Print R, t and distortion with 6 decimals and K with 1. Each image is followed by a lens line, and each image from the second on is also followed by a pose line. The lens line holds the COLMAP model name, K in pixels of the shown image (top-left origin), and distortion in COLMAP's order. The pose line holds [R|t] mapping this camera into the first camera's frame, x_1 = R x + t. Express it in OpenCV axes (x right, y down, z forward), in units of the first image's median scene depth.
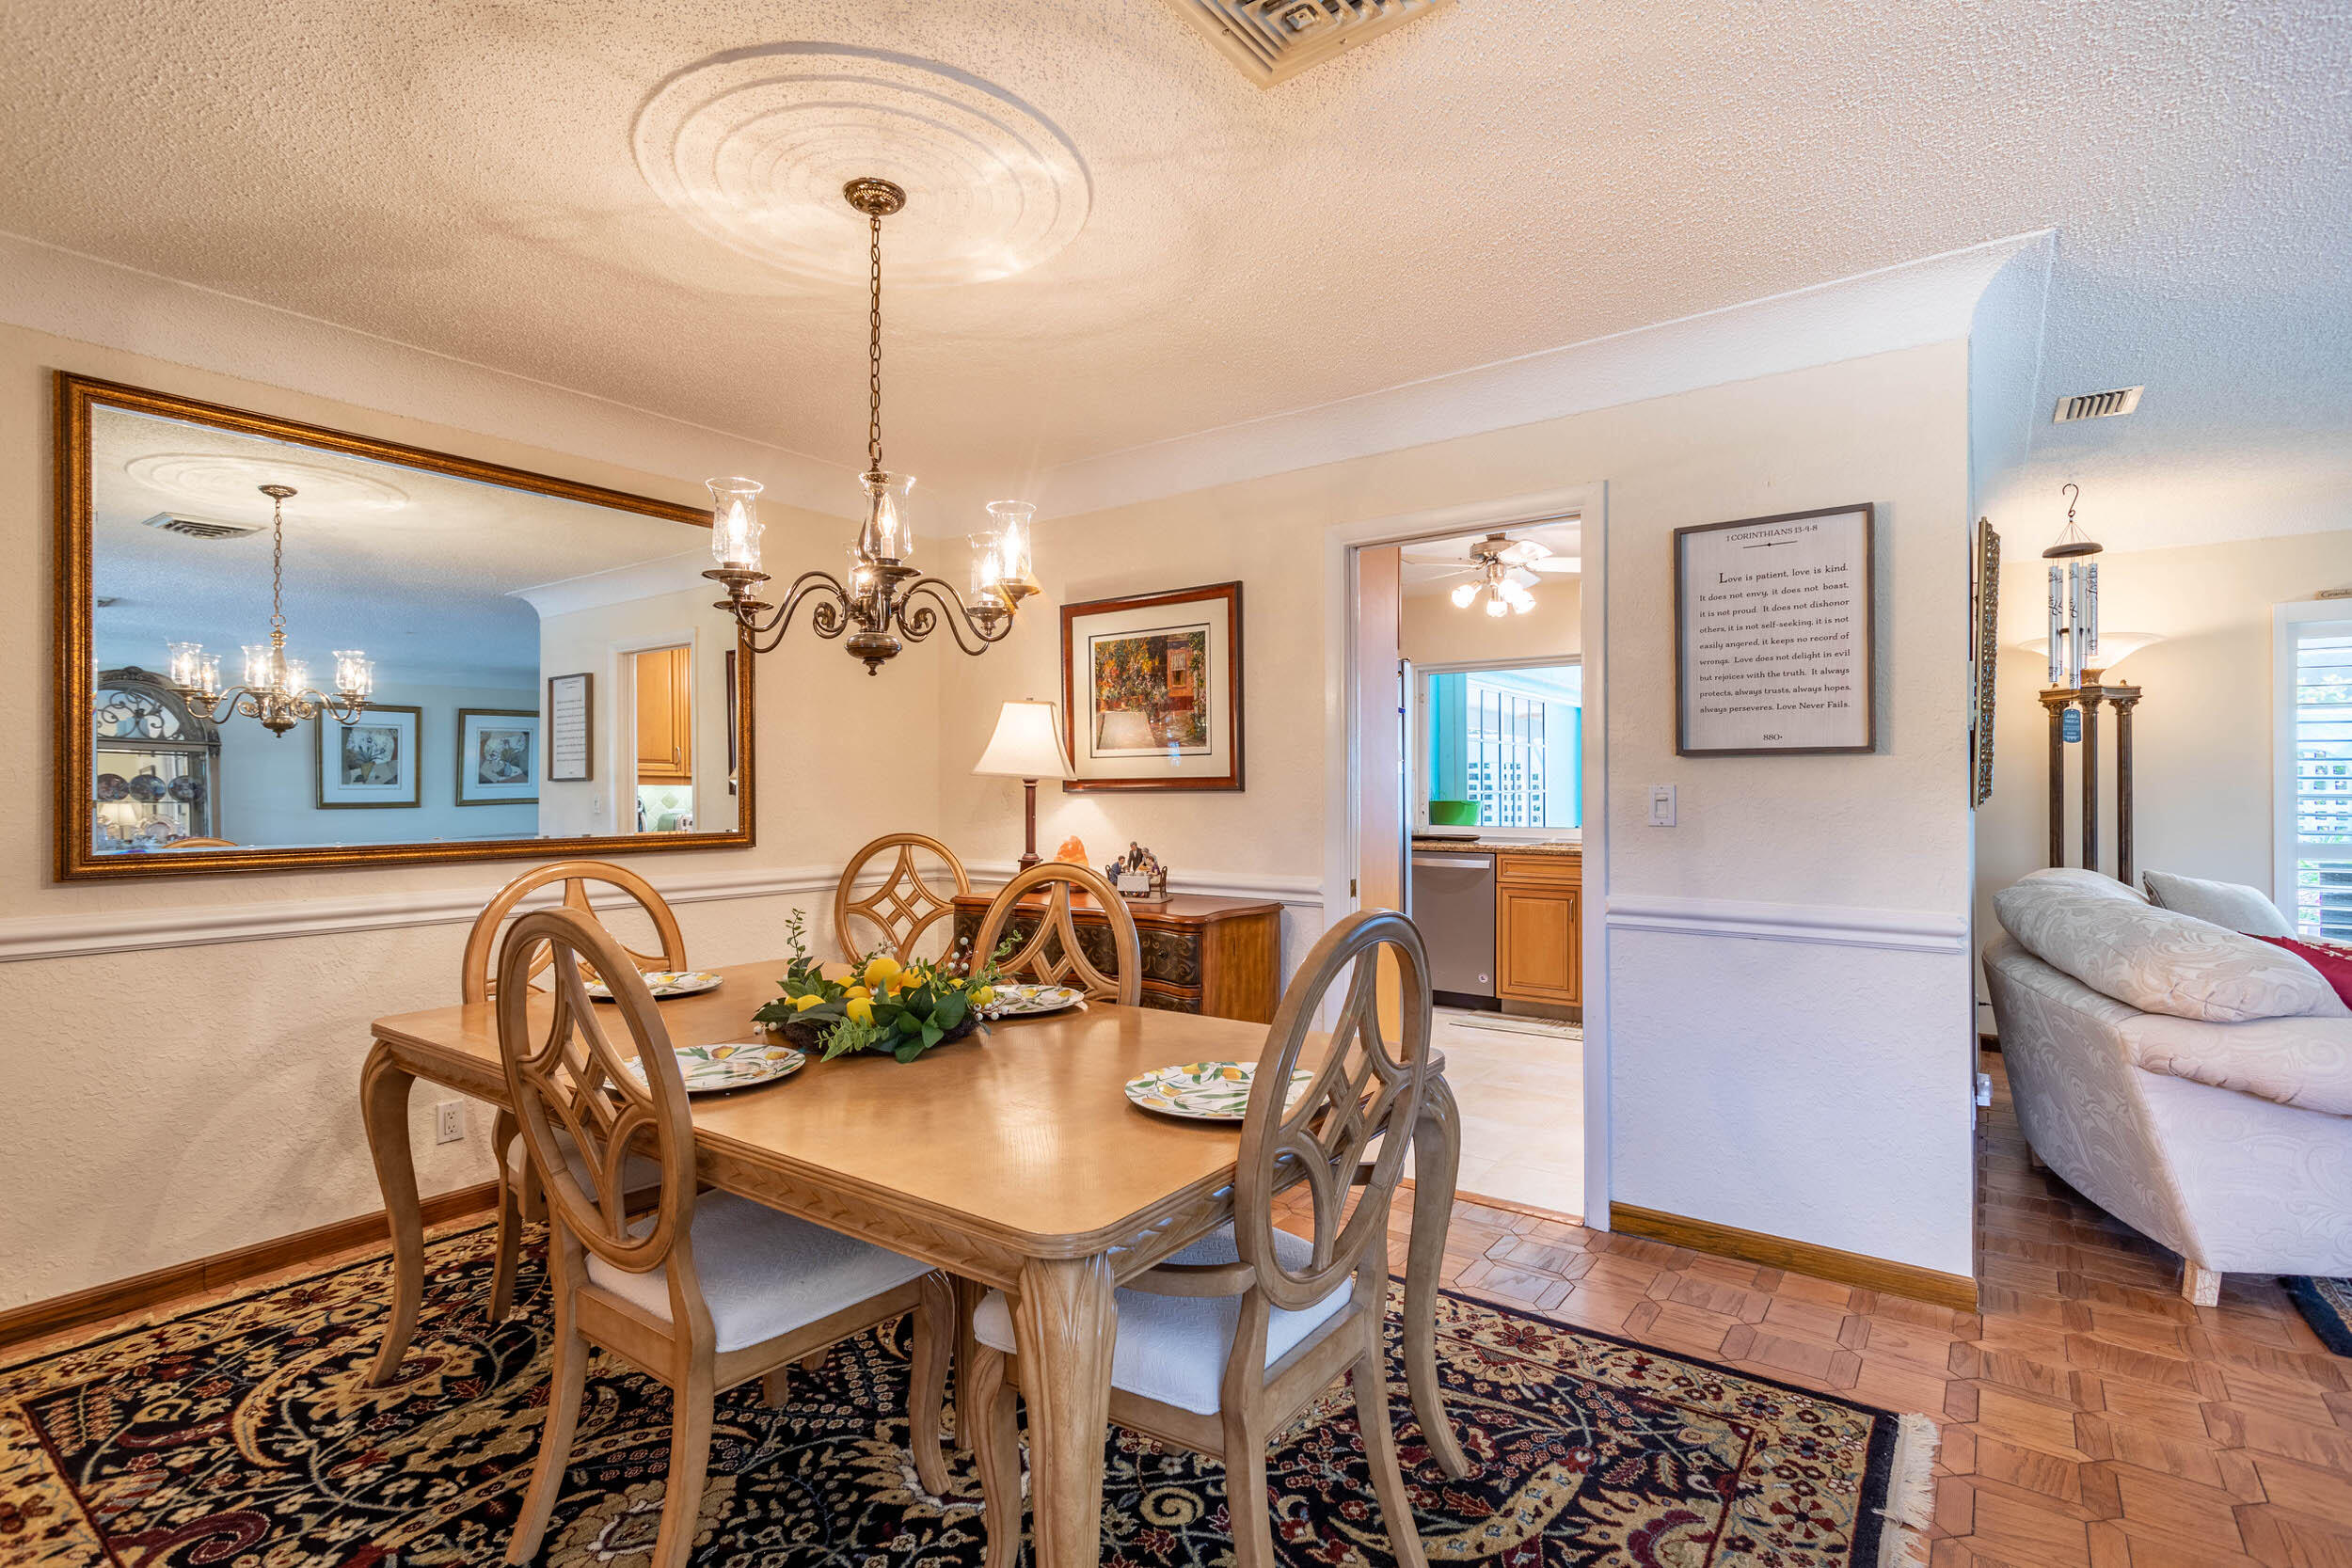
lens RADIAL K [[1117.5, 0, 1165.8], [0, 1117.5, 783.8], [0, 0, 1]] dist [0.001801, 0.000948]
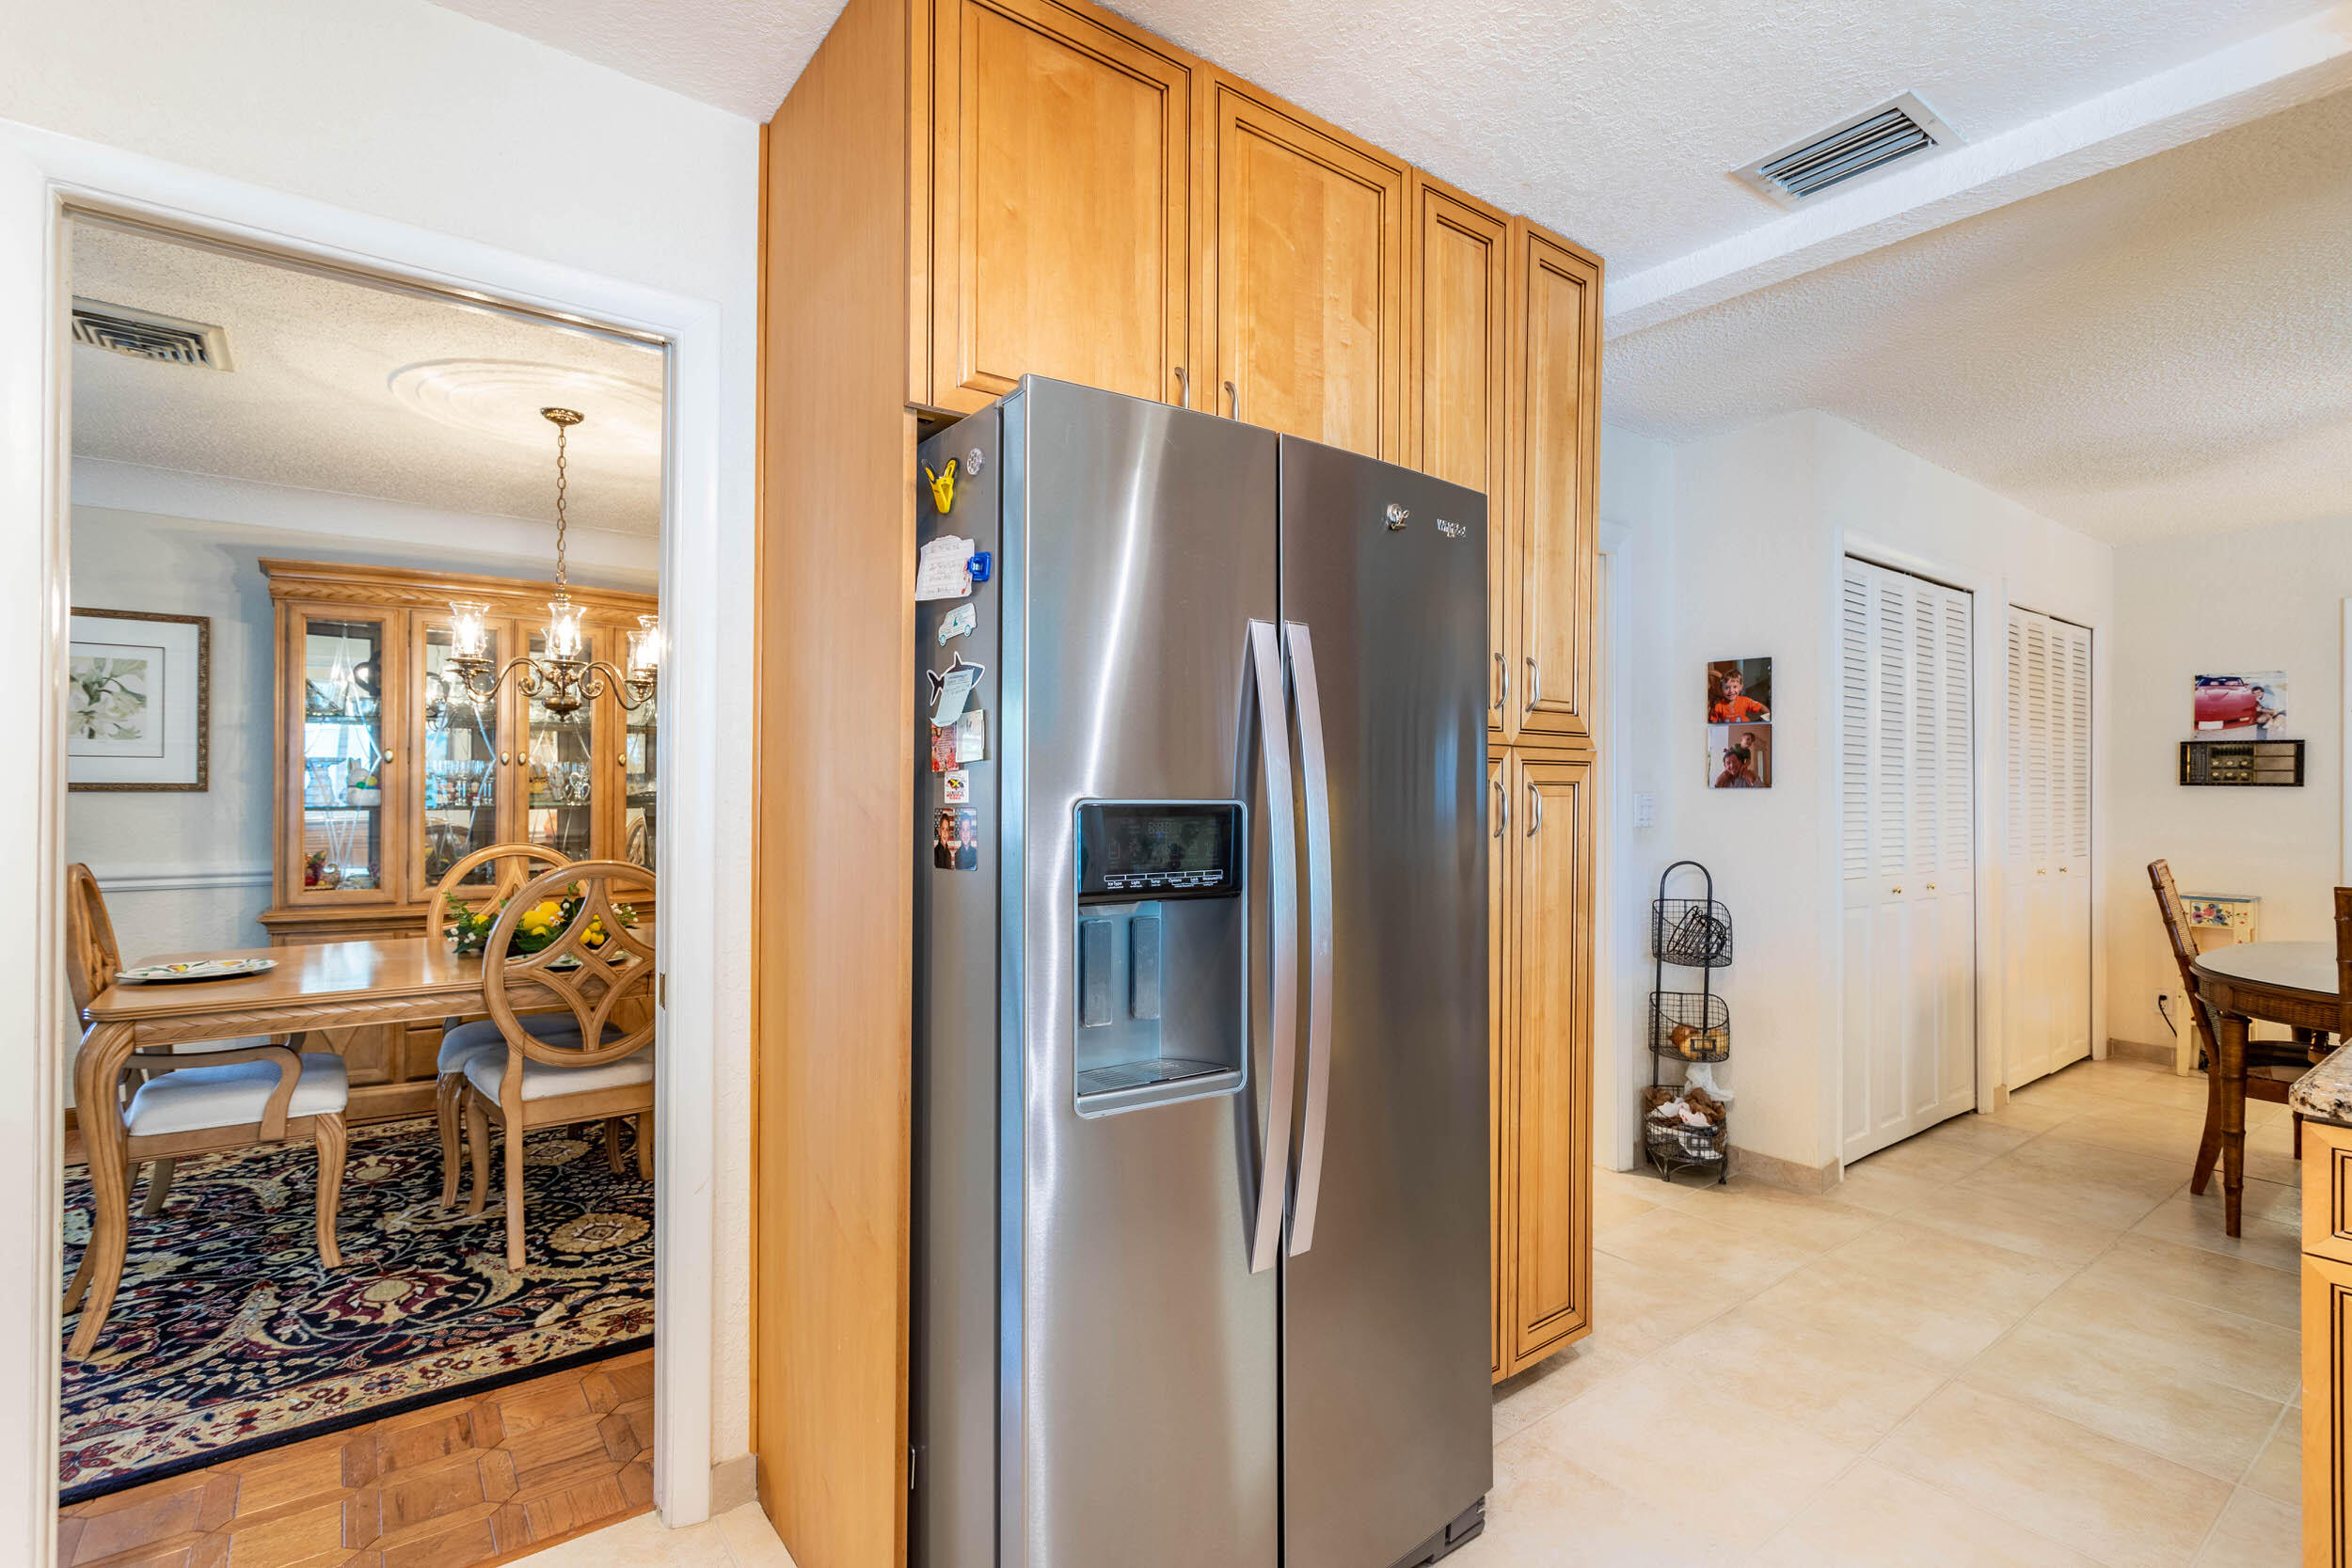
lens RADIAL K [[1117.5, 0, 1165.8], [0, 1117.5, 783.8], [0, 0, 1]] dist [0.001801, 0.000948]
pose [[-0.288258, -0.003463, -0.957547, 1.005756], [-0.000856, 0.999994, -0.003359, -0.007593], [0.957552, -0.000149, -0.288259, 2.291692]]
